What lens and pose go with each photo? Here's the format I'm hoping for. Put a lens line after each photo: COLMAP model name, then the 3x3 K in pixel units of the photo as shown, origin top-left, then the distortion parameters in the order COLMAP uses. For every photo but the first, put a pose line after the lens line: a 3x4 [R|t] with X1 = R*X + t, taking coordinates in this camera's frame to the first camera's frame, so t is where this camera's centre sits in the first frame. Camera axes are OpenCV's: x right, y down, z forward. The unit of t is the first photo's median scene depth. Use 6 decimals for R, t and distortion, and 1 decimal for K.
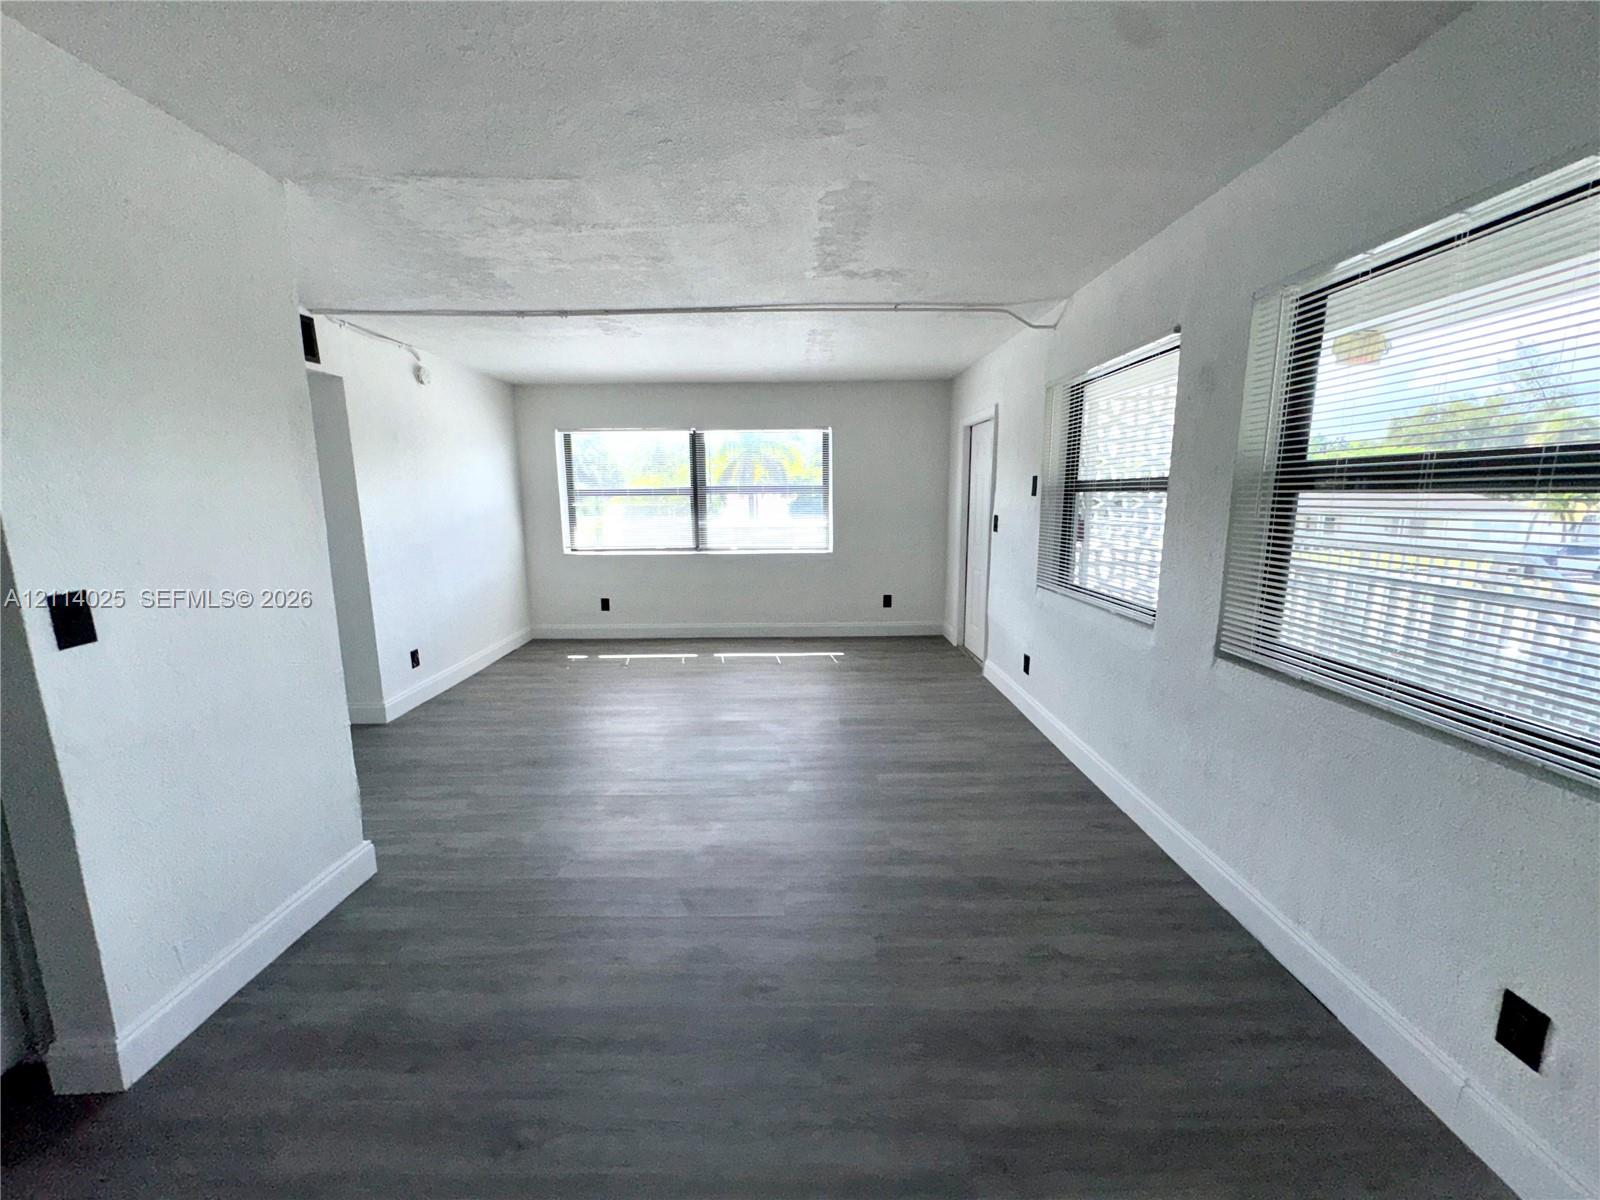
lens RADIAL K [[636.7, 0, 800.4], [0, 636.7, 602.3], [0, 0, 1]] dist [-0.001939, -0.000418]
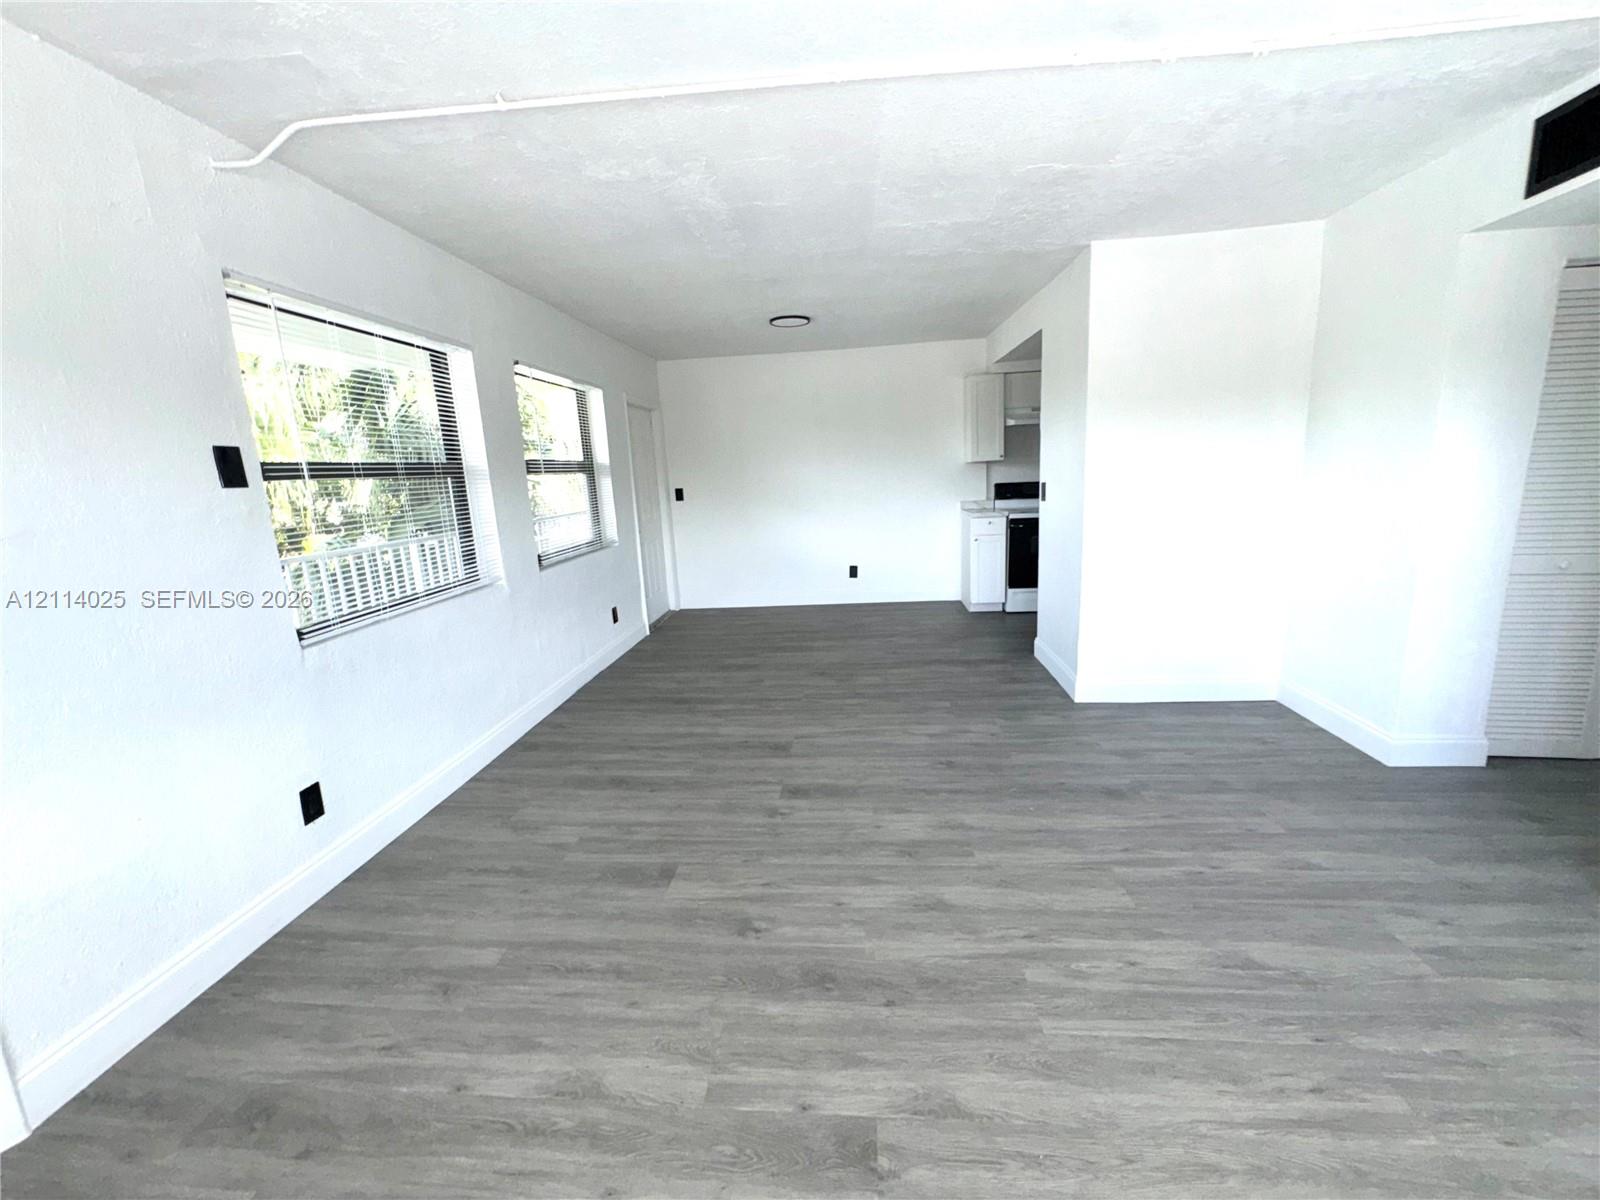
lens RADIAL K [[636.7, 0, 800.4], [0, 636.7, 602.3], [0, 0, 1]] dist [-0.001939, -0.000418]
pose [[-0.994186, 0.031742, 0.102894, -0.108334], [0.067745, 0.927134, 0.368555, -0.223834], [-0.083698, 0.373383, -0.923894, 1.378277]]
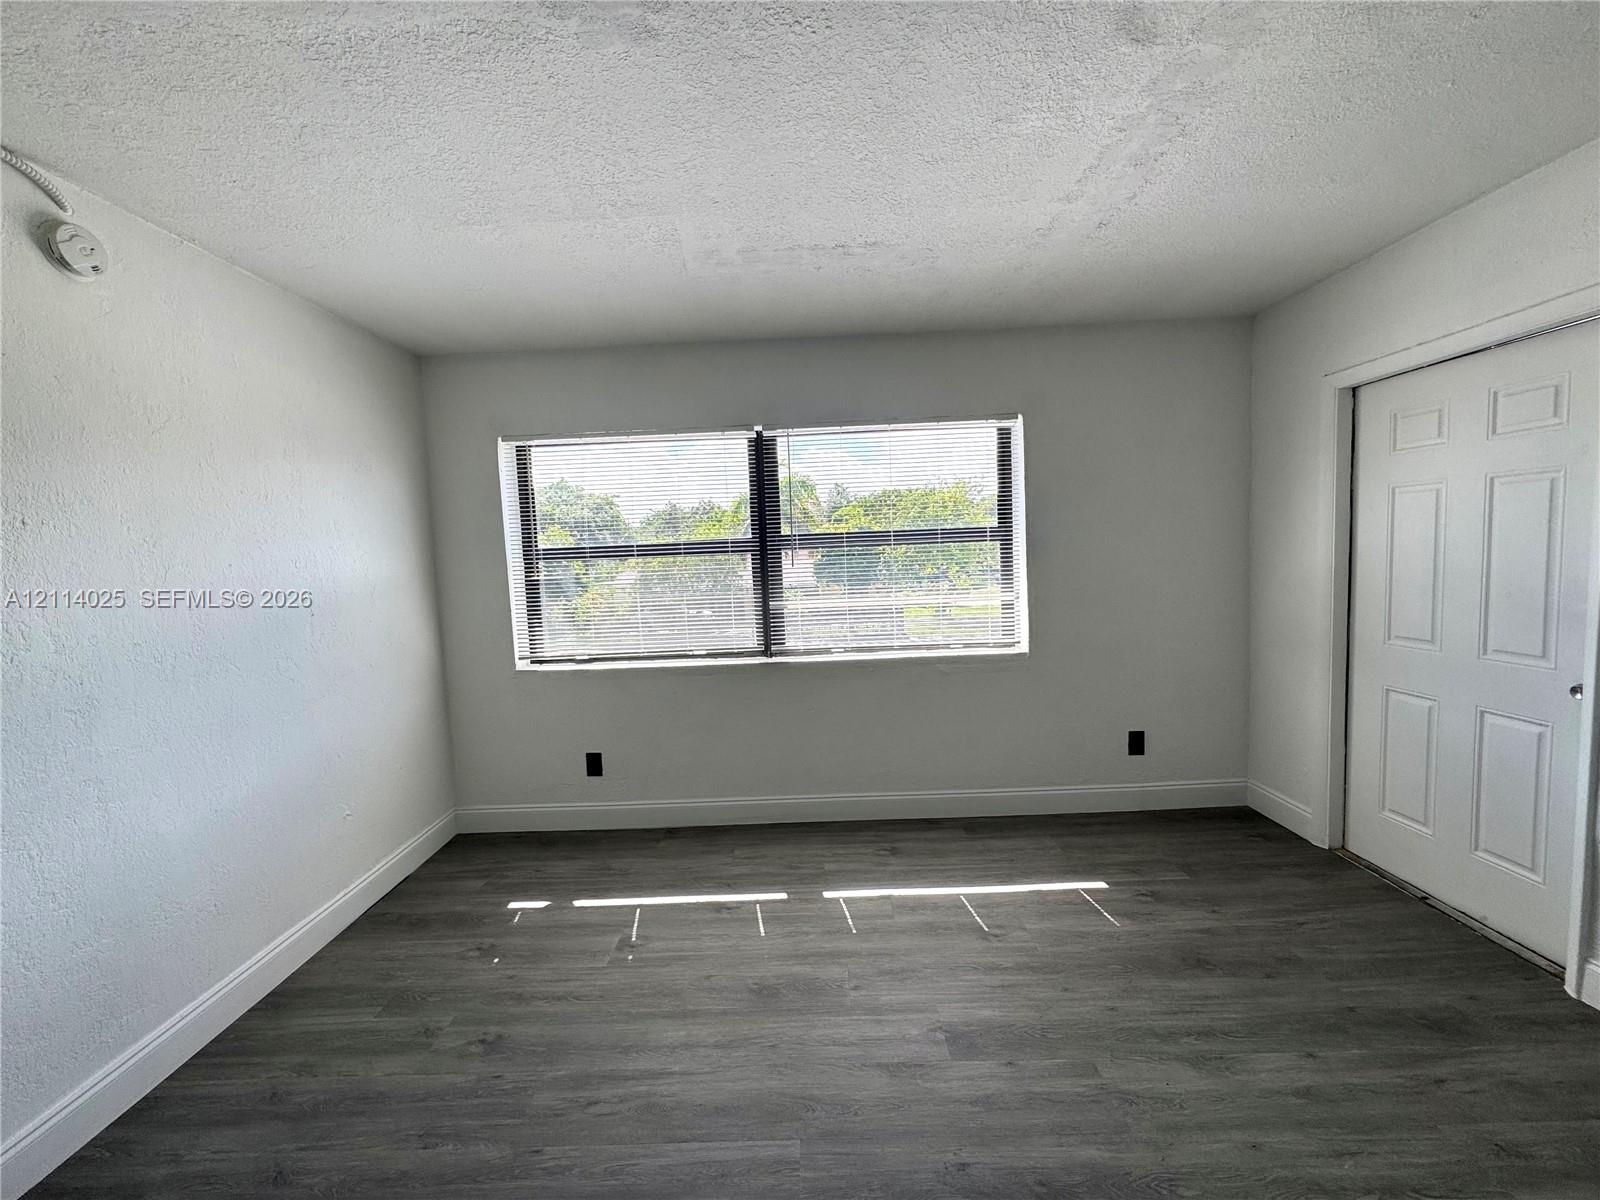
lens RADIAL K [[640.9, 0, 803.7], [0, 640.9, 602.5], [0, 0, 1]] dist [-0.001928, -0.000013]
pose [[0.999402, -0.030652, -0.016010, -0.187020], [0.029084, 0.995481, -0.090398, -0.117066], [0.018708, 0.089878, 0.995777, 0.716134]]
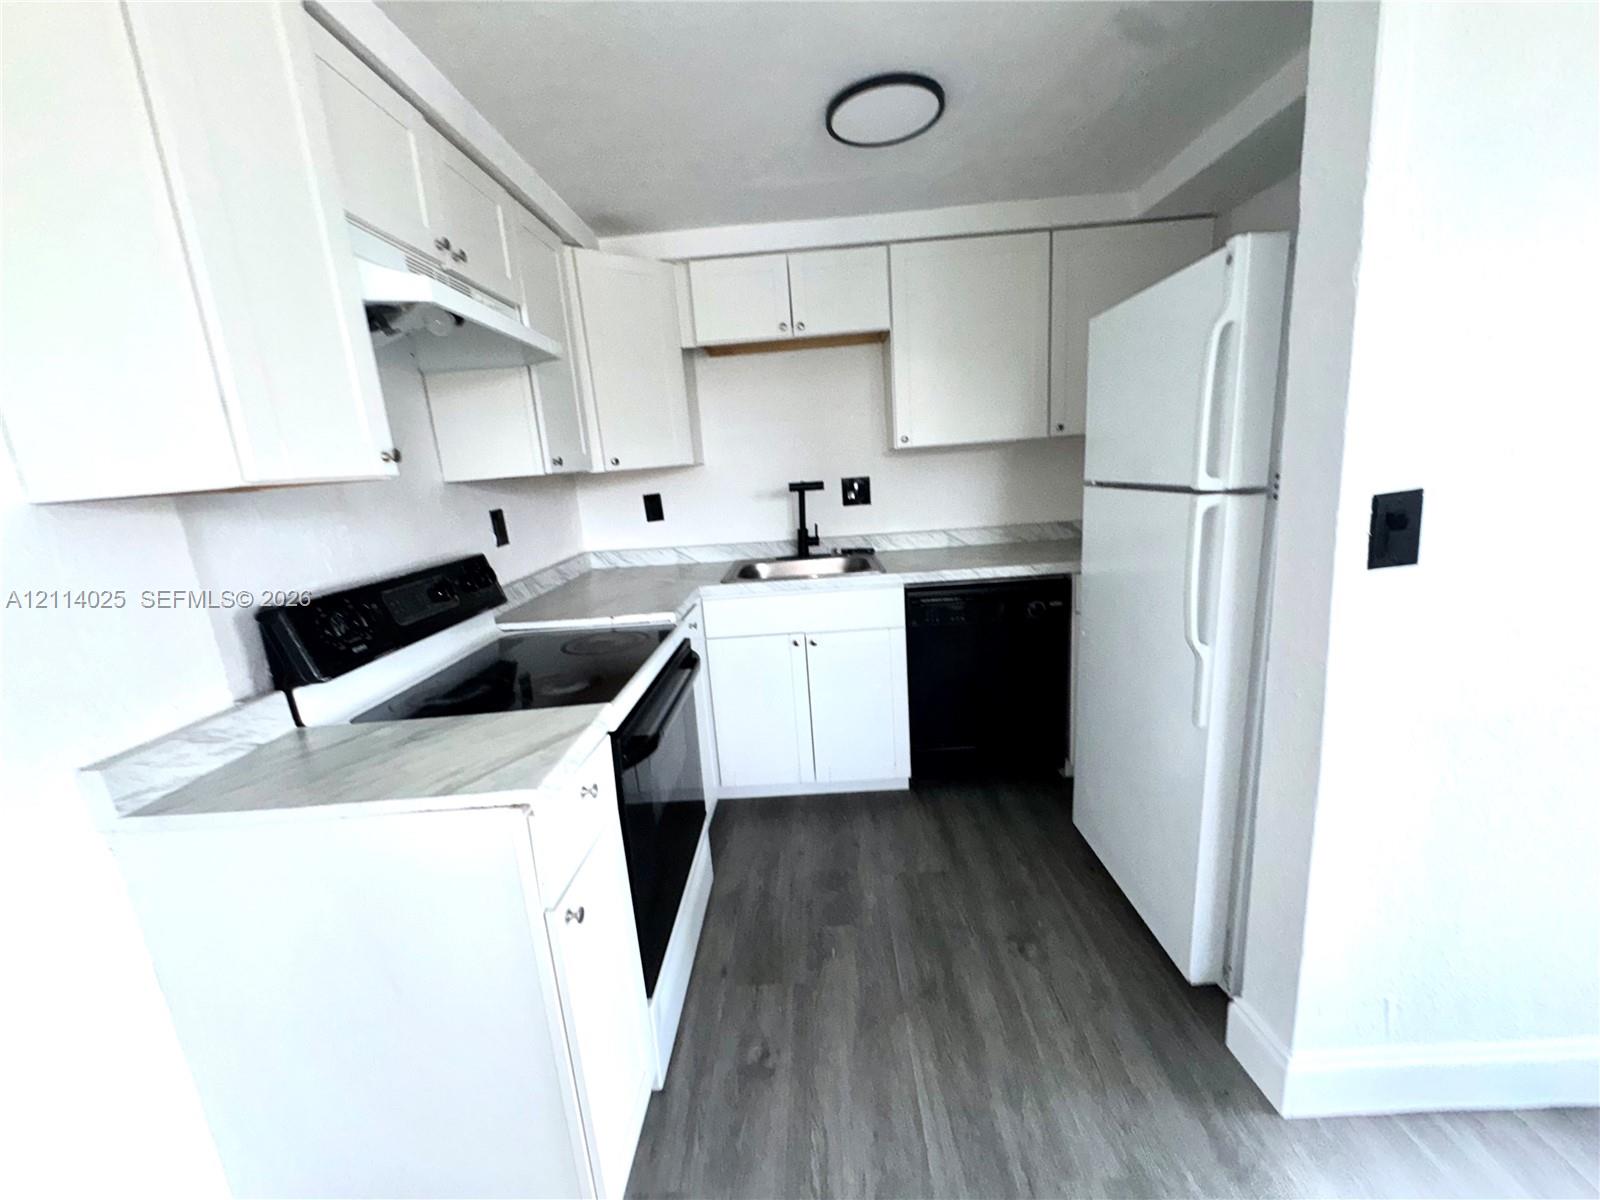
lens RADIAL K [[636.7, 0, 800.4], [0, 636.7, 602.3], [0, 0, 1]] dist [-0.001939, -0.000418]
pose [[-0.022512, 0.215677, -0.976205, -0.153231], [-0.087719, 0.972261, 0.216828, 0.004137], [0.995891, 0.090513, -0.002969, 0.126820]]
